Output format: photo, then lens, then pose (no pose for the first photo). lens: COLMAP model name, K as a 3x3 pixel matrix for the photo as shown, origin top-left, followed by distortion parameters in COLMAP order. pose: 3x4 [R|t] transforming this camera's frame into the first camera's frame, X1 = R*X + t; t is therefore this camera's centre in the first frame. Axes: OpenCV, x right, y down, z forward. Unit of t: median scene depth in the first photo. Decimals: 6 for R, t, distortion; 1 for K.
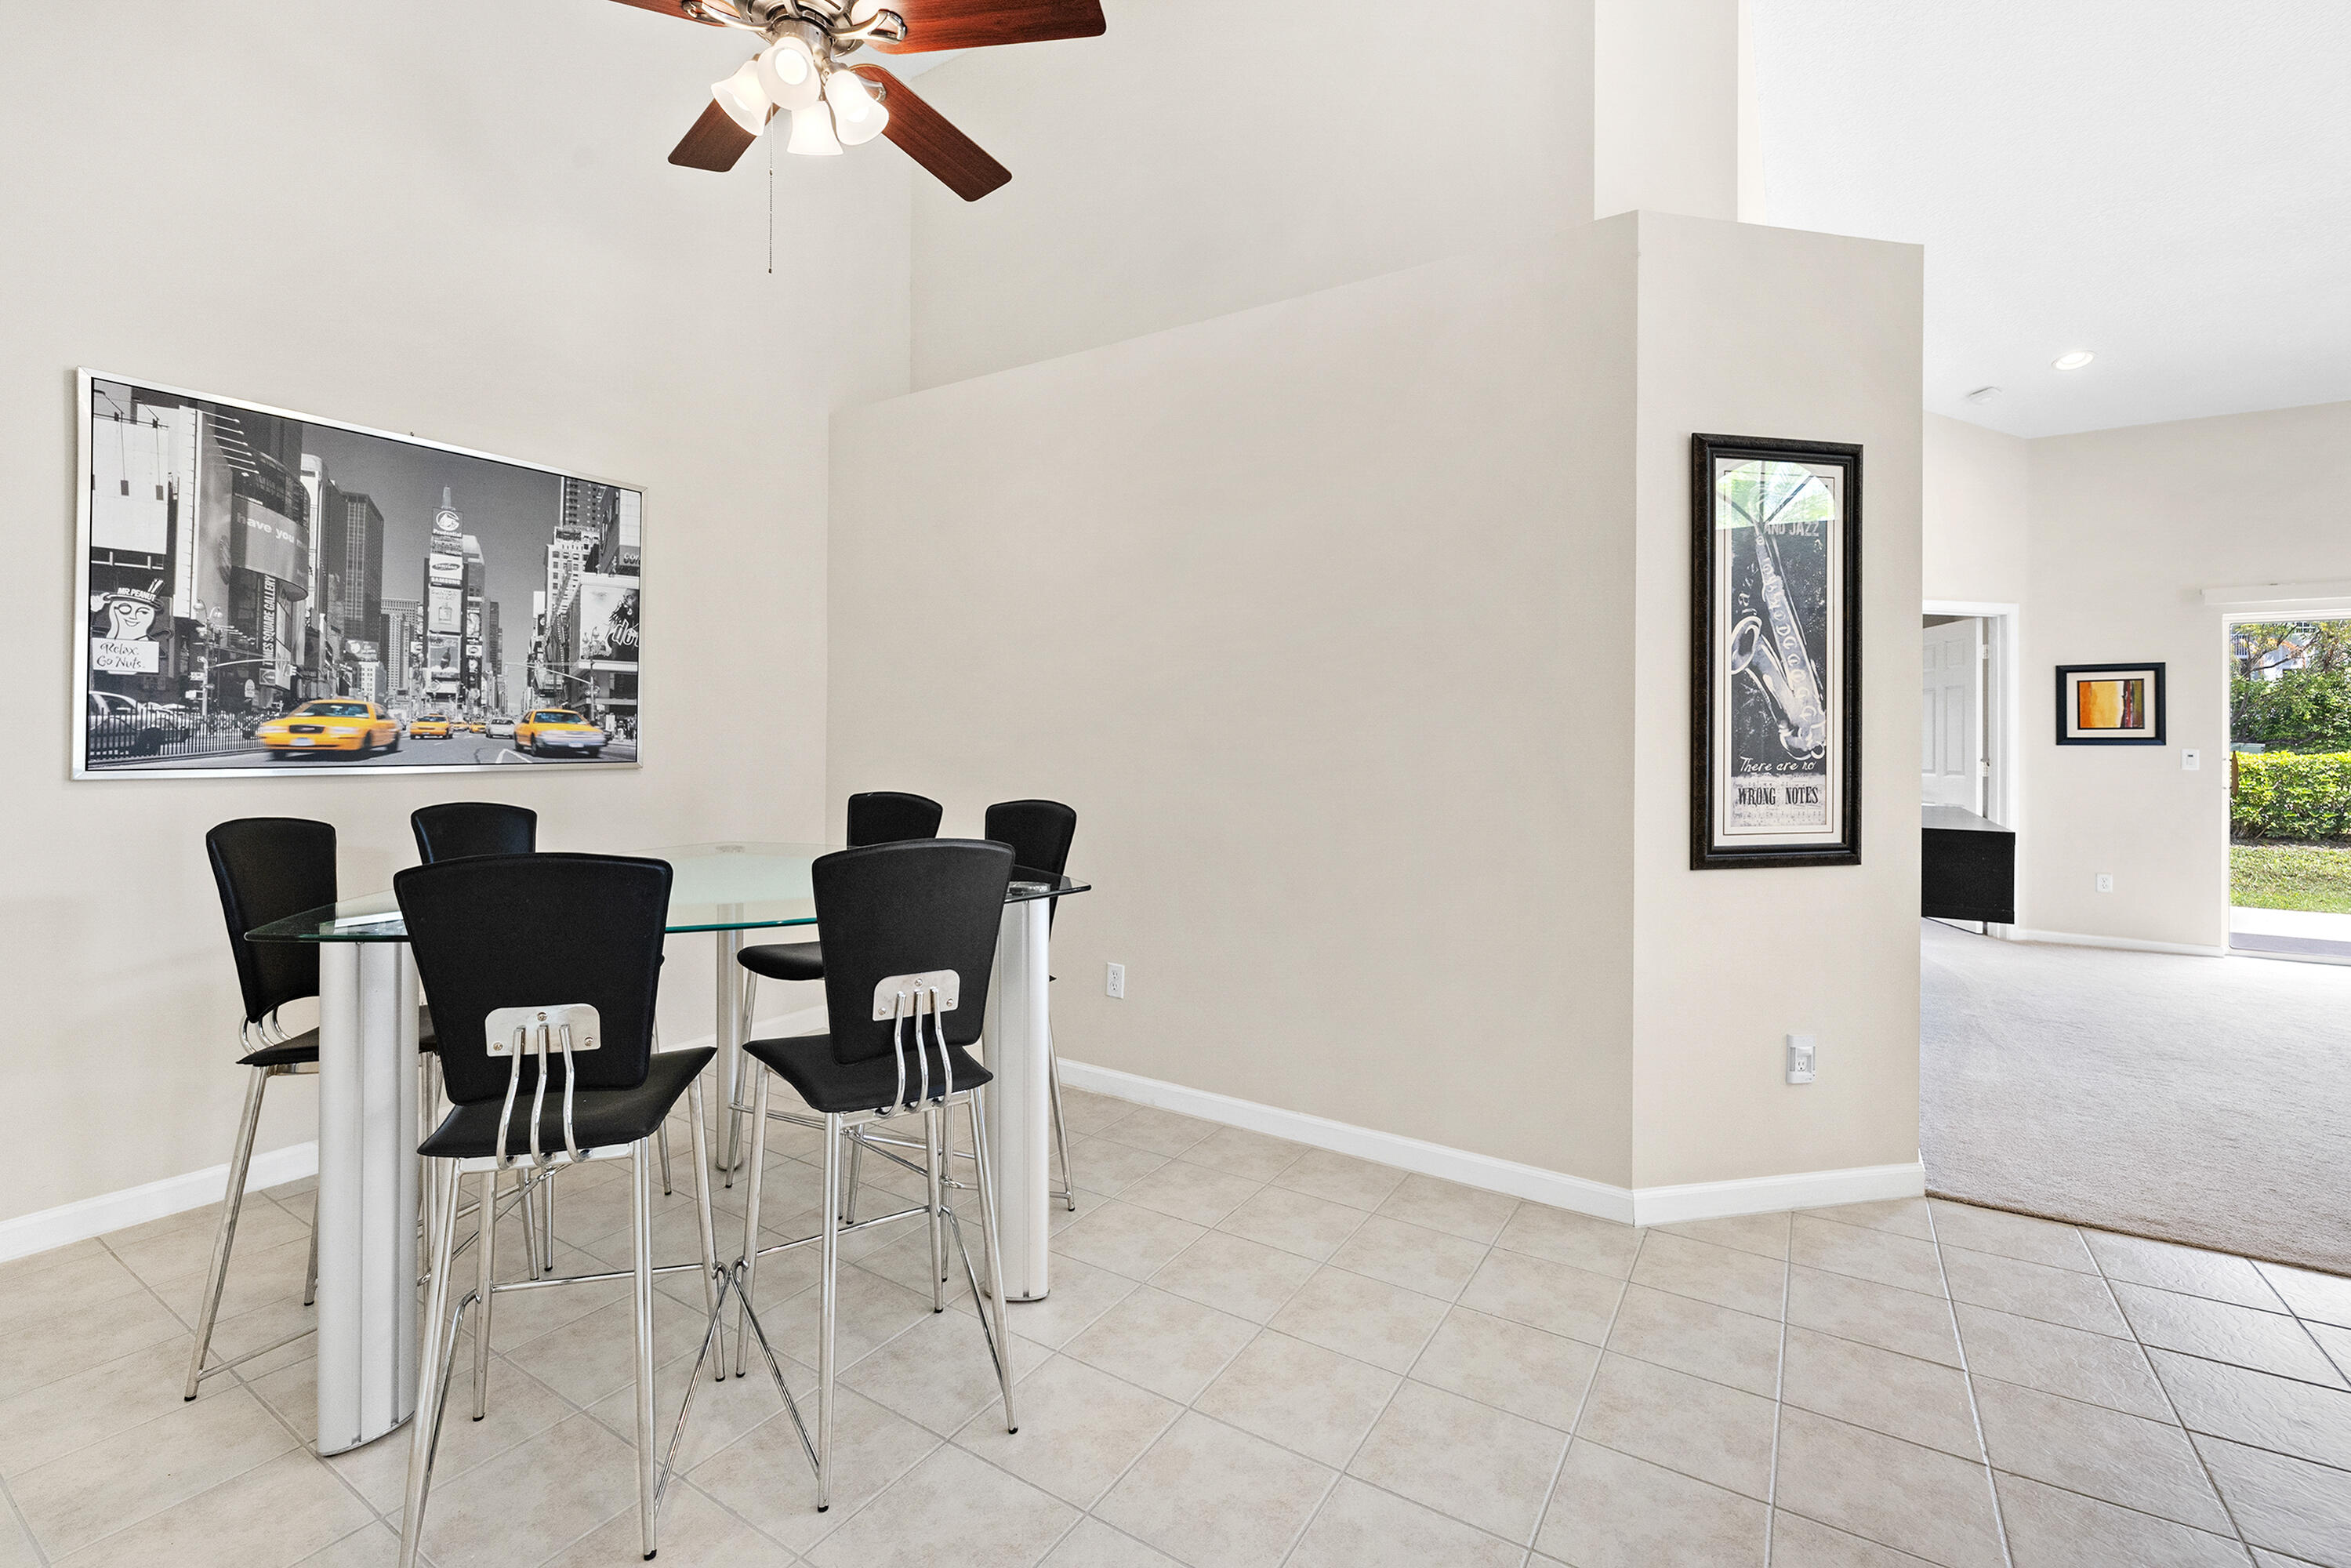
lens RADIAL K [[1017.1, 0, 1145.0], [0, 1017.1, 732.1], [0, 0, 1]] dist [0.001025, 0.000246]
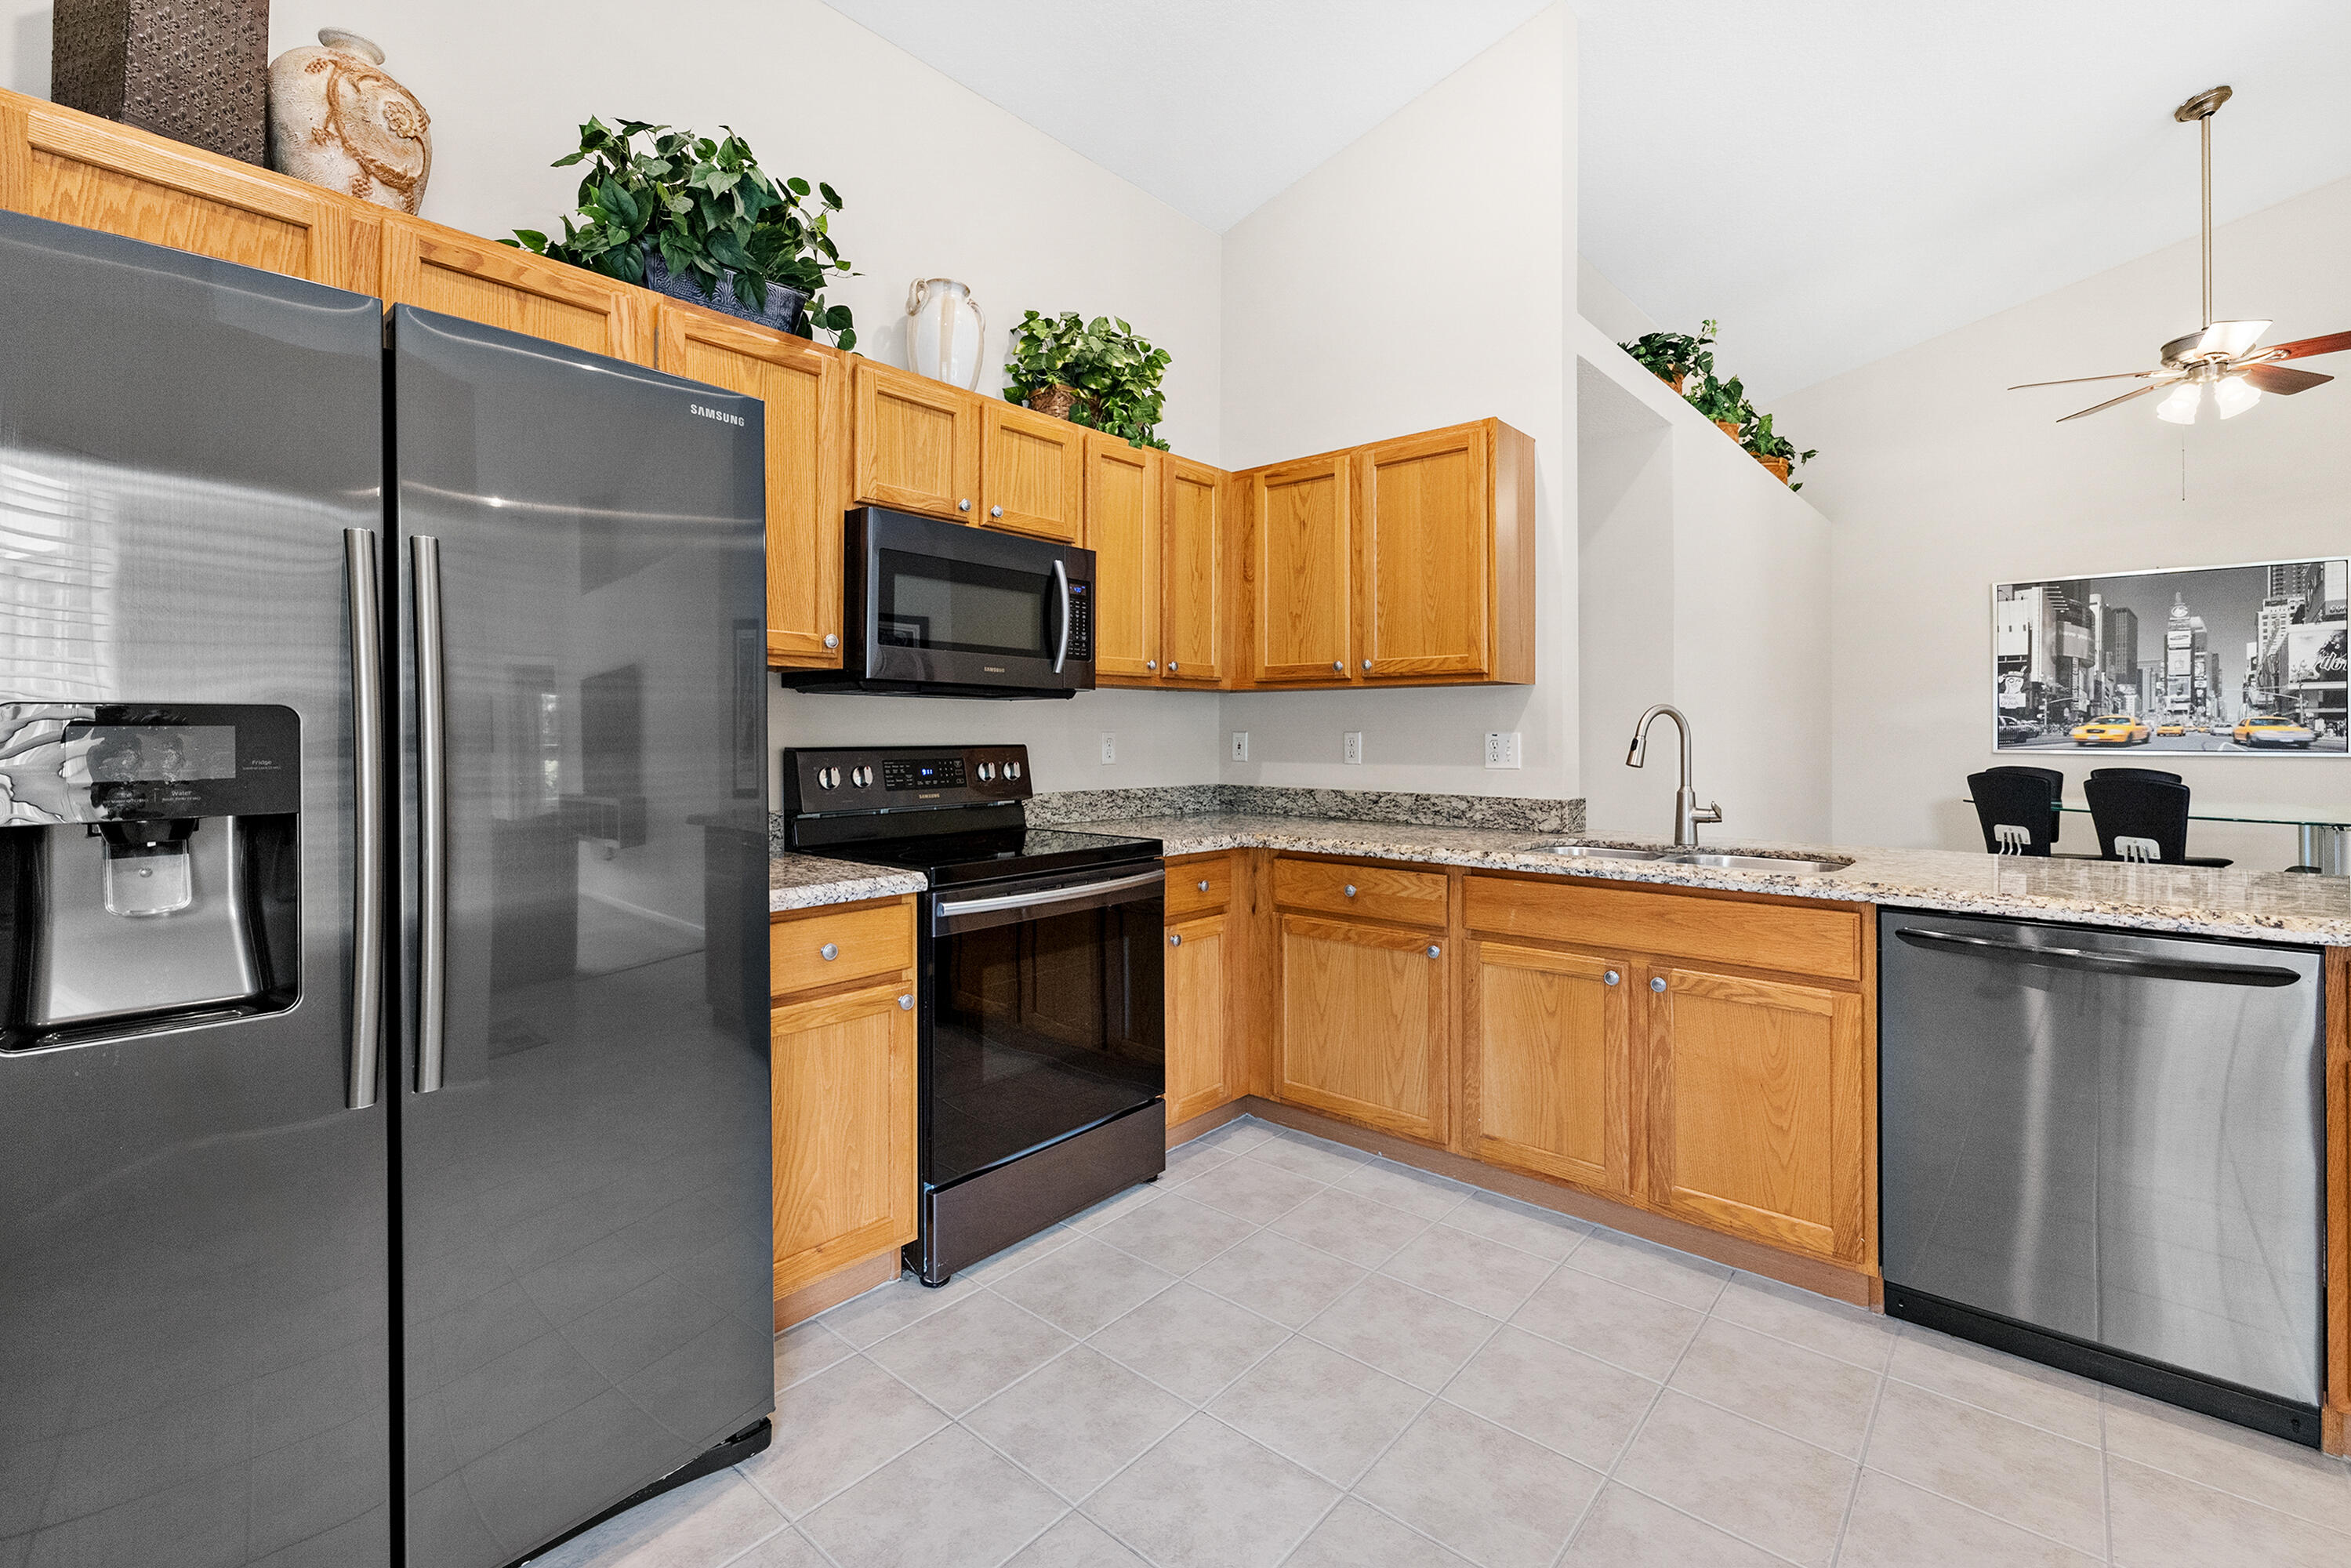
lens RADIAL K [[1017.1, 0, 1180.4], [0, 1017.1, 741.0], [0, 0, 1]] dist [0.001025, 0.000246]
pose [[-0.129983, 0.000838, -0.991516, 1.355886], [0.003891, 0.999992, 0.000335, 0.008289], [0.991509, -0.003814, -0.129985, -0.507684]]
